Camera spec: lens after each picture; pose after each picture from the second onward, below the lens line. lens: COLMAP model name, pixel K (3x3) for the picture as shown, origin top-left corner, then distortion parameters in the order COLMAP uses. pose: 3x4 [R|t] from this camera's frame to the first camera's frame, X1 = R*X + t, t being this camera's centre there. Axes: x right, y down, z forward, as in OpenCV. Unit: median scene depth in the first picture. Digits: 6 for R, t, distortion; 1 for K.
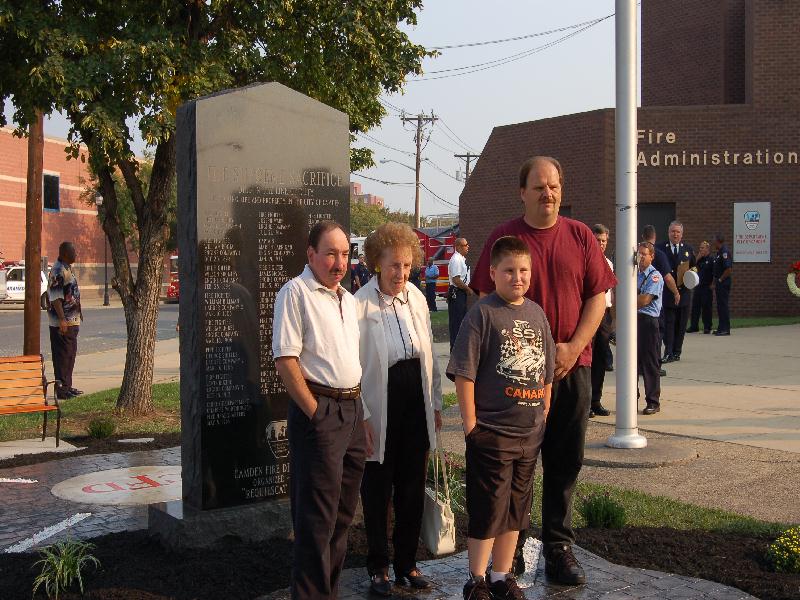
lens RADIAL K [[1099.9, 0, 341.8], [0, 1099.9, 300.4], [0, 0, 1]] dist [-0.074633, 0.037287]
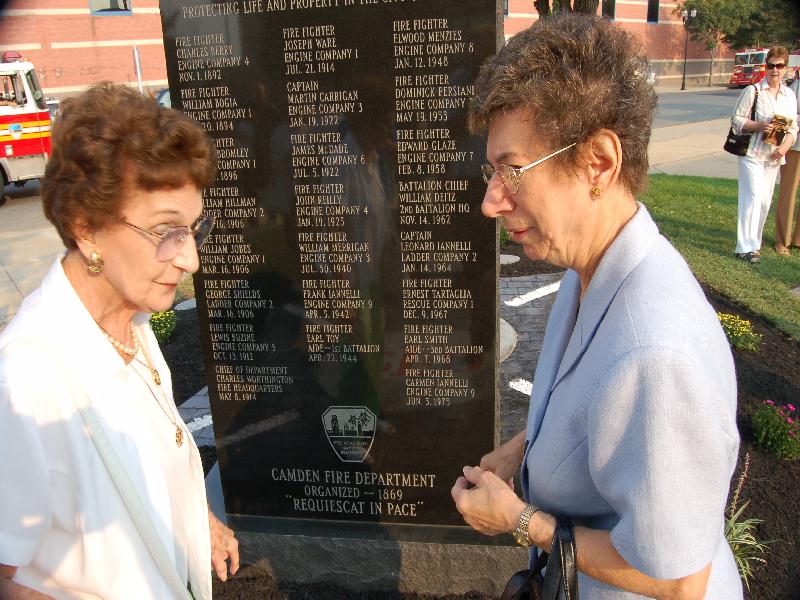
lens RADIAL K [[620.6, 0, 394.7], [0, 620.6, 280.6], [0, 0, 1]] dist [-0.066417, 0.002371]
pose [[0.776102, 0.173042, -0.606401, 0.040678], [0.023640, 0.952955, 0.302189, -0.014312], [0.630164, -0.248865, 0.735500, 0.216528]]
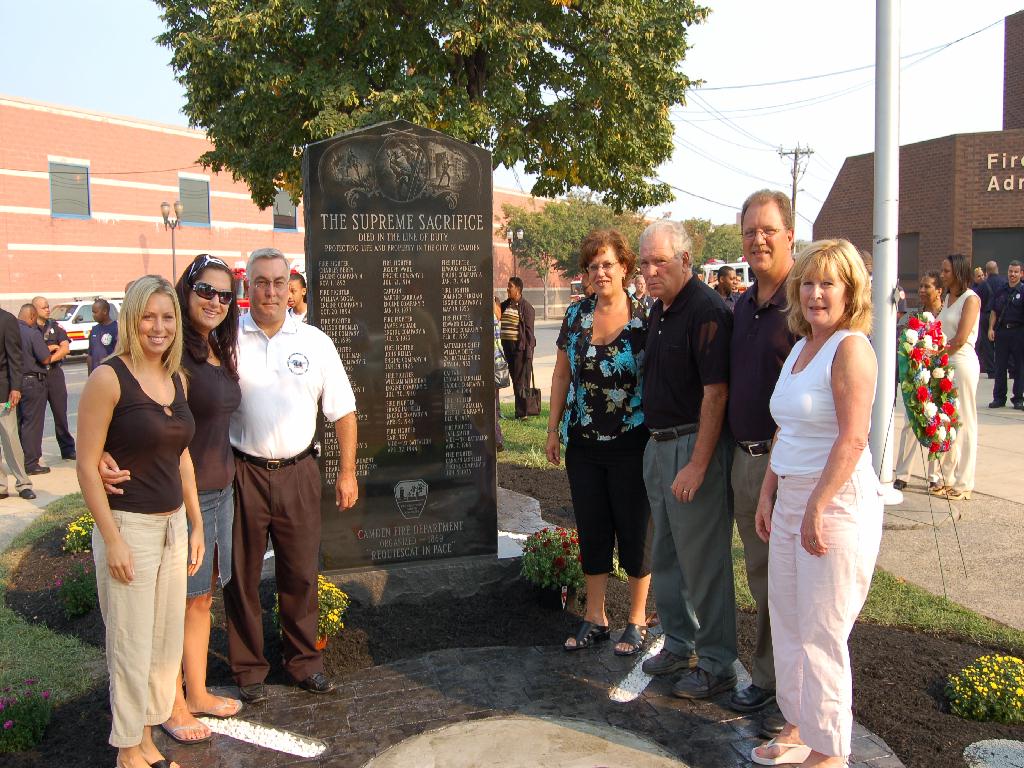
lens RADIAL K [[914.1, 0, 470.7], [0, 914.1, 384.6], [0, 0, 1]] dist [-0.064904, 0.000086]
pose [[0.955938, 0.019923, -0.292891, 0.060745], [0.002281, 0.997160, 0.075273, -0.008851], [0.293559, -0.072625, 0.953178, 0.072914]]
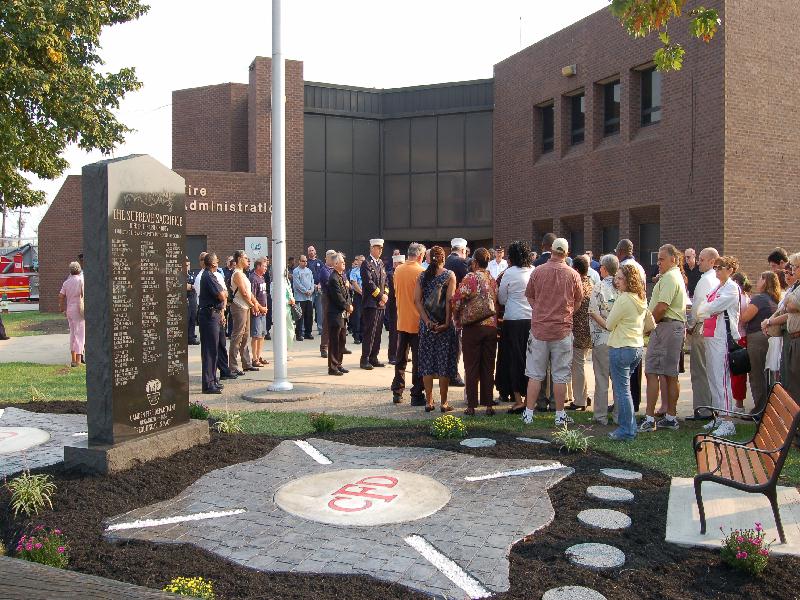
lens RADIAL K [[783.8, 0, 400.0], [0, 783.8, 300.0], [0, 0, 1]] dist [-0.010227, -0.011252]
pose [[0.809579, -0.015739, 0.586799, -0.111068], [0.018045, 0.999835, 0.001922, 0.000954], [-0.586733, 0.009033, 0.809730, -0.017800]]
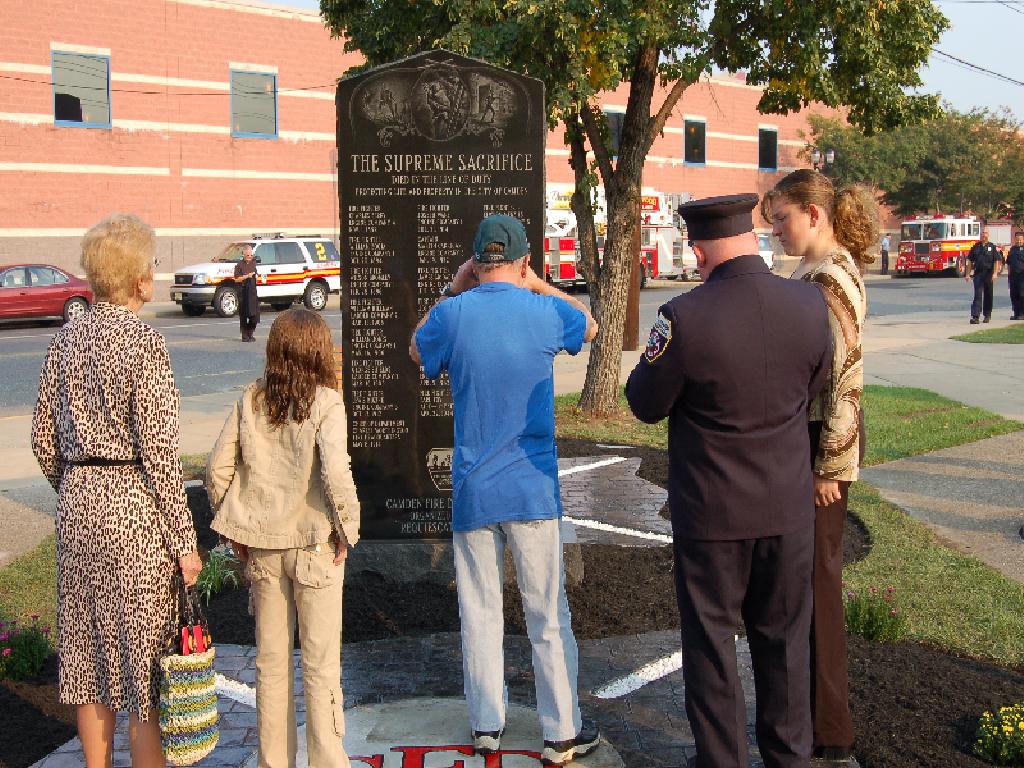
lens RADIAL K [[1213.3, 0, 437.7], [0, 1213.3, 386.1], [0, 0, 1]] dist [-0.074647, 0.076234]
pose [[0.835139, 0.069329, -0.545652, 0.123815], [-0.014876, 0.994509, 0.103590, -0.010219], [0.549838, -0.078395, 0.831585, 0.057261]]
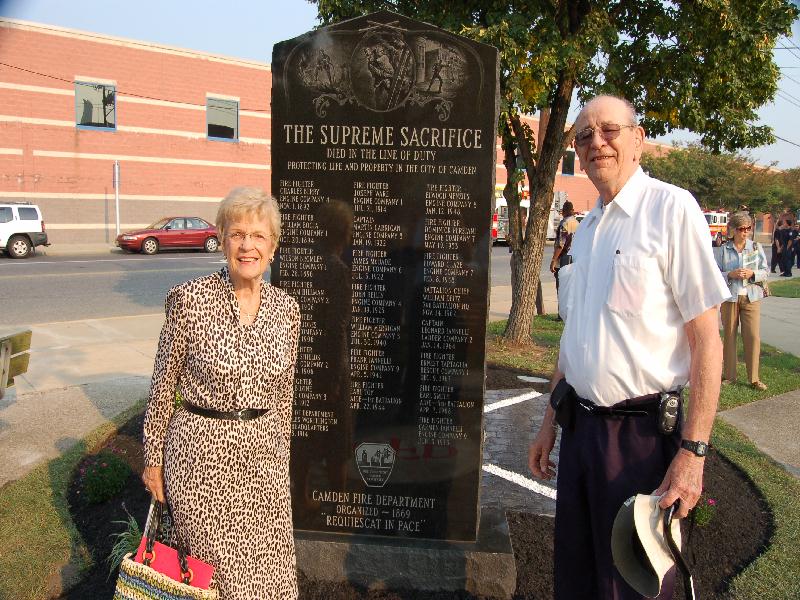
lens RADIAL K [[642.9, 0, 402.9], [0, 642.9, 288.2], [0, 0, 1]] dist [-0.076000, 0.038664]
pose [[0.816393, 0.104875, -0.567894, 0.058655], [-0.055834, 0.993099, 0.103134, -0.014570], [0.574791, -0.052490, 0.816615, 0.172997]]
